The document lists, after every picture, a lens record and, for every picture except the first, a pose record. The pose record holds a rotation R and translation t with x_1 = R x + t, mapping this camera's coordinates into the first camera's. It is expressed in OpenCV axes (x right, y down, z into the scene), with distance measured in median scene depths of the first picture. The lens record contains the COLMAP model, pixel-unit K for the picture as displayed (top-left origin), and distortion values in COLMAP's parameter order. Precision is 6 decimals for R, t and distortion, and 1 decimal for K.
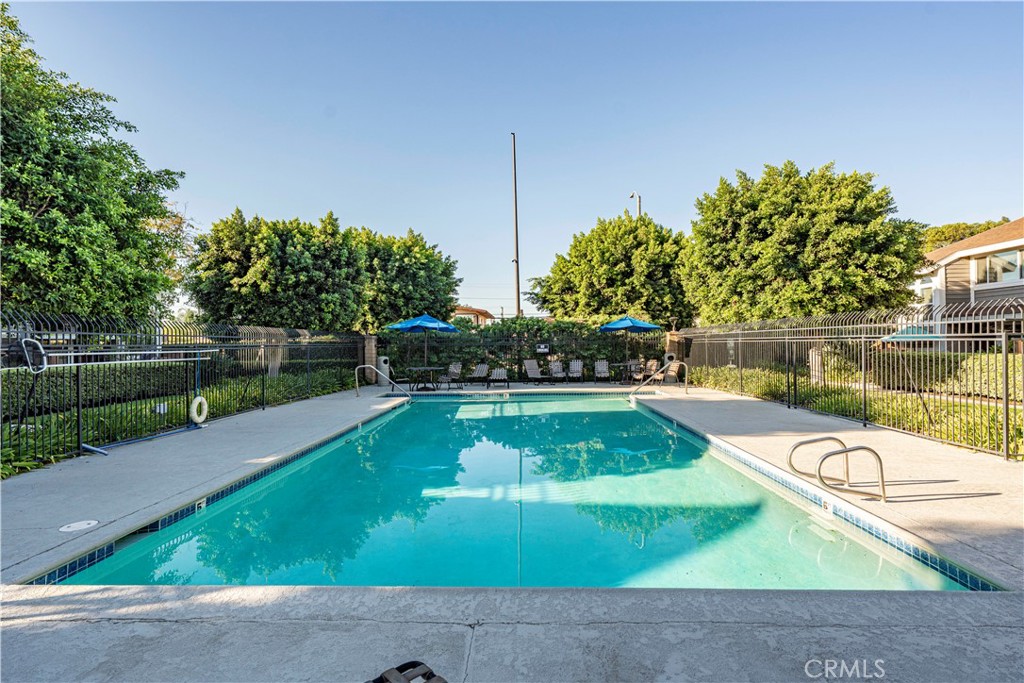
lens RADIAL K [[504.1, 0, 513.5], [0, 504.1, 341.5], [0, 0, 1]] dist [0.001437, -0.000707]
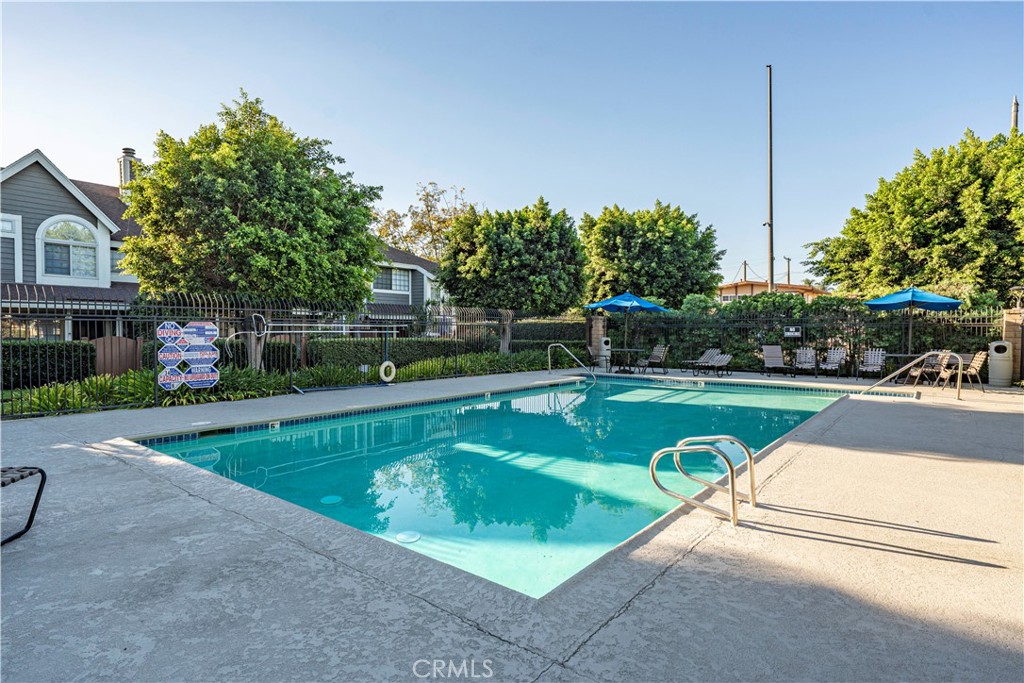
lens RADIAL K [[550.5, 0, 511.8], [0, 550.5, 341.0], [0, 0, 1]] dist [0.003028, -0.001115]
pose [[0.794609, 0.024355, -0.606633, 0.263207], [-0.008680, 0.999549, 0.028760, 0.008127], [0.607059, -0.017587, 0.794462, 0.045996]]
